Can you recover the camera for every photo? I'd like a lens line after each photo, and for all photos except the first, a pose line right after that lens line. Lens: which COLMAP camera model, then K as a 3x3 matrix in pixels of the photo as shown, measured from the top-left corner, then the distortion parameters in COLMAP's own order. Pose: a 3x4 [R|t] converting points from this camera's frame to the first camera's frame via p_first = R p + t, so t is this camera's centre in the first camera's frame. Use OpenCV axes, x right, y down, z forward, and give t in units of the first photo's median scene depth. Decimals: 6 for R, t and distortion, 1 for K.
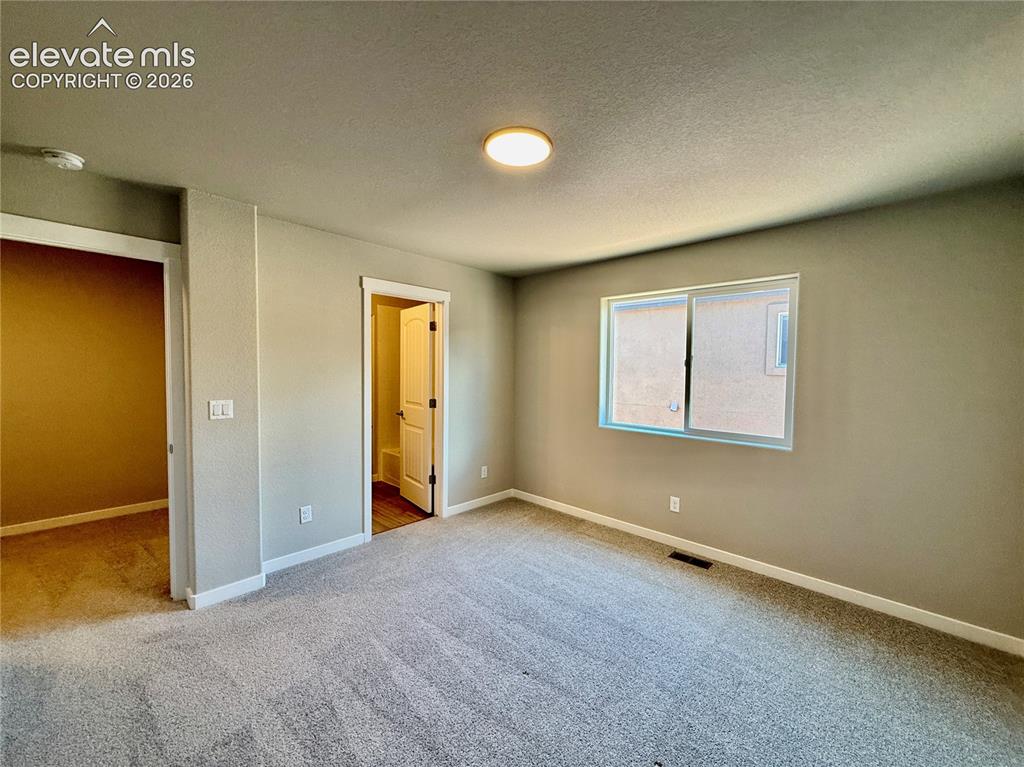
lens RADIAL K [[406.8, 0, 511.0], [0, 406.8, 386.2], [0, 0, 1]] dist [-0.002094, -0.000007]
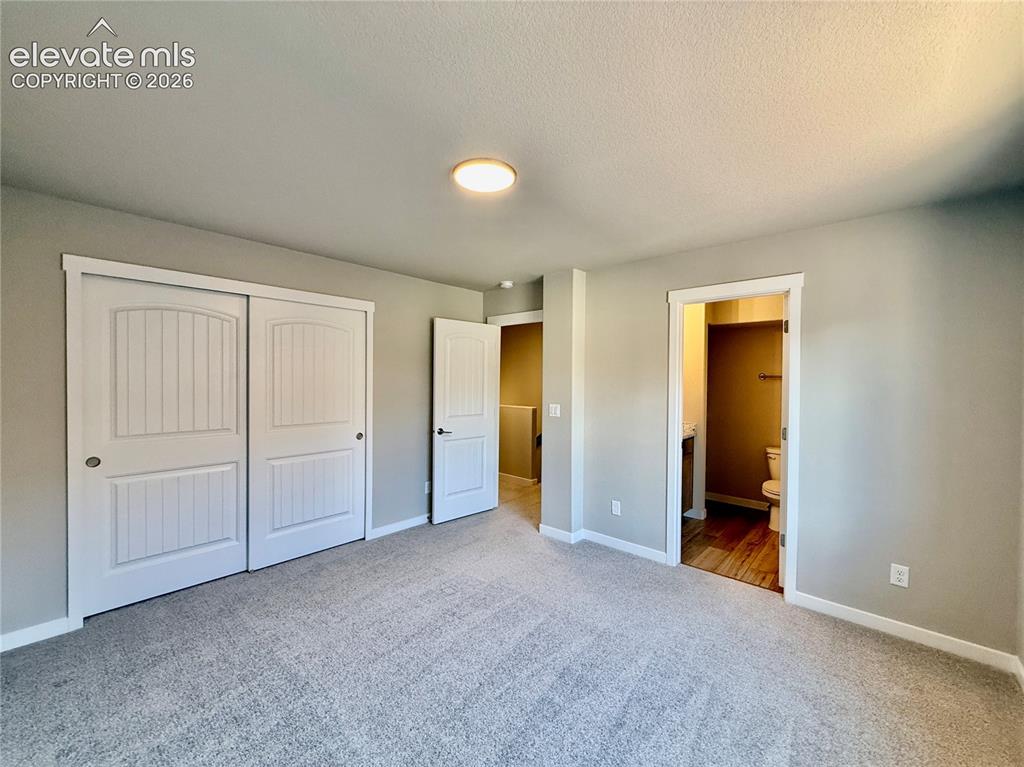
lens RADIAL K [[406.8, 0, 506.5], [0, 406.8, 384.3], [0, 0, 1]] dist [-0.002094, -0.000007]
pose [[0.021525, 0.001279, -0.999767, 0.713570], [-0.052158, 0.998639, 0.000155, -0.027721], [0.998407, 0.052143, 0.021563, 0.685069]]
